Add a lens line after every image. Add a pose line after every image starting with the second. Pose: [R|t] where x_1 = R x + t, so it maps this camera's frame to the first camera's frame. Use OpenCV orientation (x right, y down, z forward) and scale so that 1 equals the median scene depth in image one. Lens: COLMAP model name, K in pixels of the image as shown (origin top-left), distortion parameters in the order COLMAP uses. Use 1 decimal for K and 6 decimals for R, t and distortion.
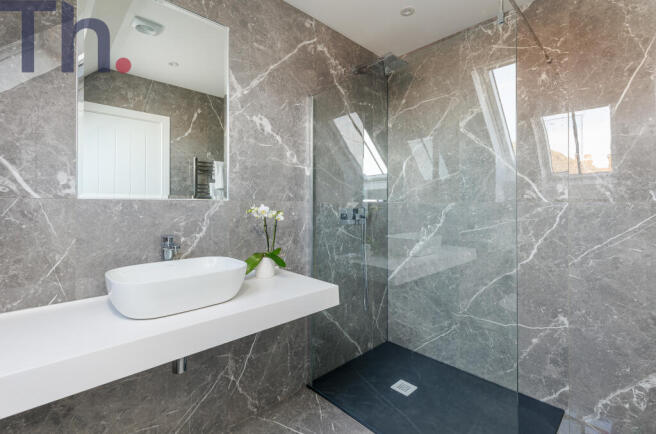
lens RADIAL K [[300.1, 0, 327.6], [0, 300.1, 202.5], [0, 0, 1]] dist [0.000990, -0.000082]
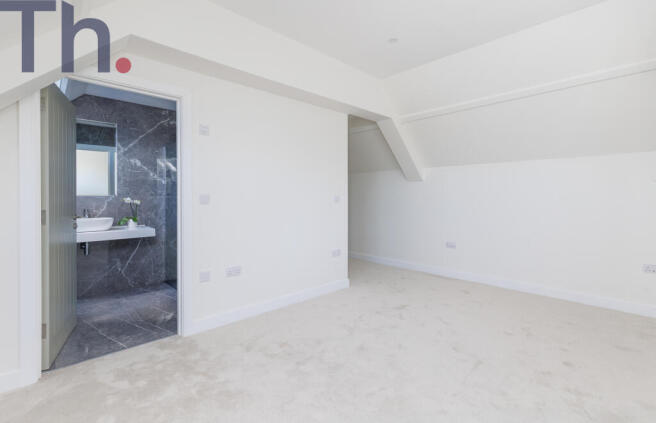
lens RADIAL K [[299.5, 0, 328.8], [0, 299.5, 197.7], [0, 0, 1]] dist [0.000356, 0.000109]
pose [[0.999981, -0.005269, -0.003304, 1.291516], [0.005291, 0.999964, 0.006701, 0.001694], [0.003269, -0.006718, 0.999972, -1.313536]]
